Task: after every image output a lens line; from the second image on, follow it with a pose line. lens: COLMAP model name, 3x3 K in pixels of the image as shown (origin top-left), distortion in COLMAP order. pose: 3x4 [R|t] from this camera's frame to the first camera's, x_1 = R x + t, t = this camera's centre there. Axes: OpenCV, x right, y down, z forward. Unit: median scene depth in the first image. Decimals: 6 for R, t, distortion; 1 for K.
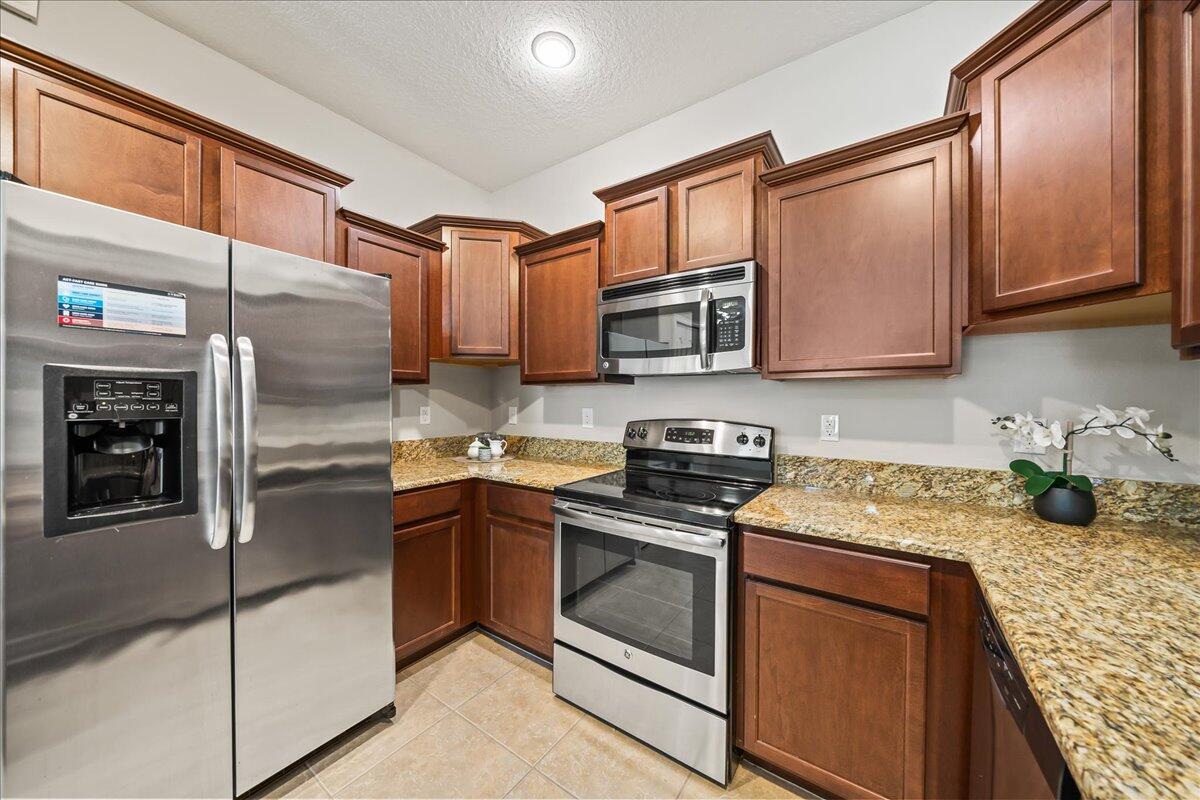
lens RADIAL K [[410.9, 0, 604.9], [0, 410.9, 402.9], [0, 0, 1]] dist [0.002529, 0.000120]
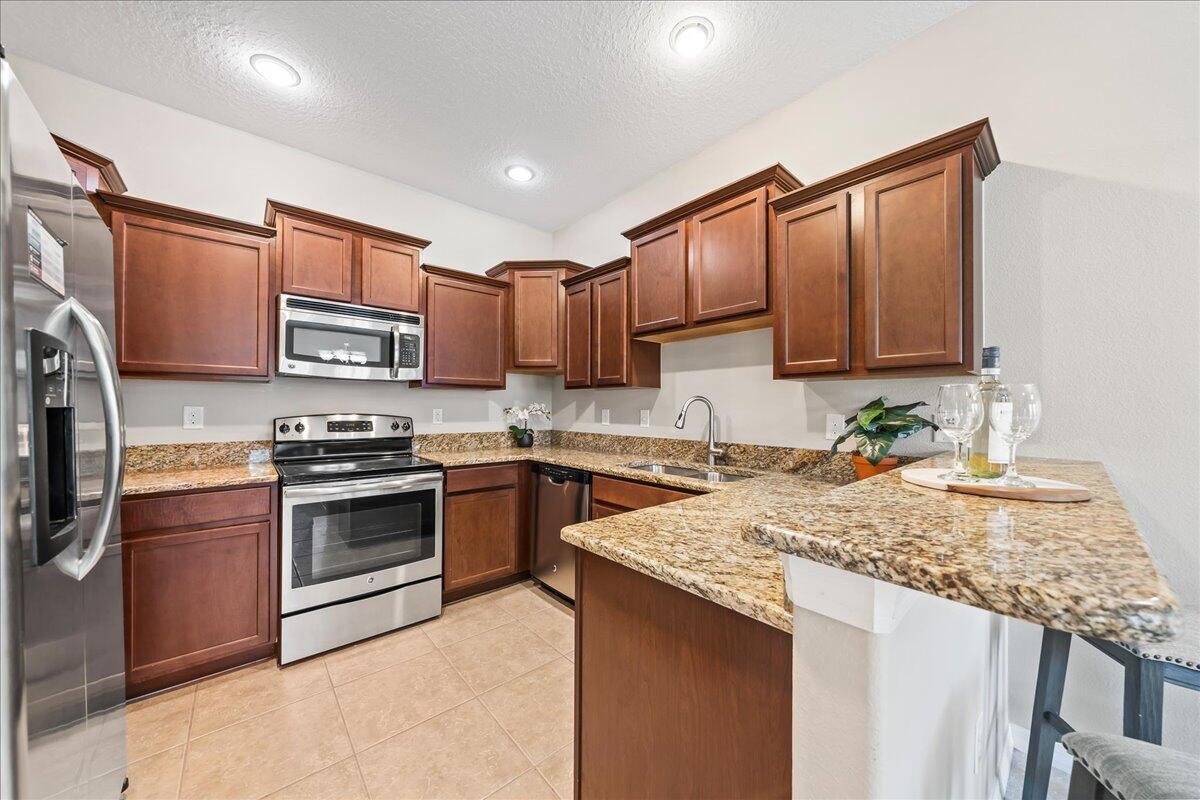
lens RADIAL K [[410.9, 0, 604.9], [0, 410.9, 402.9], [0, 0, 1]] dist [0.002529, 0.000120]
pose [[0.236329, 0.007475, 0.971644, -1.048972], [0.000716, 0.999969, -0.007867, 0.019901], [-0.971673, 0.002555, 0.236316, -0.096103]]
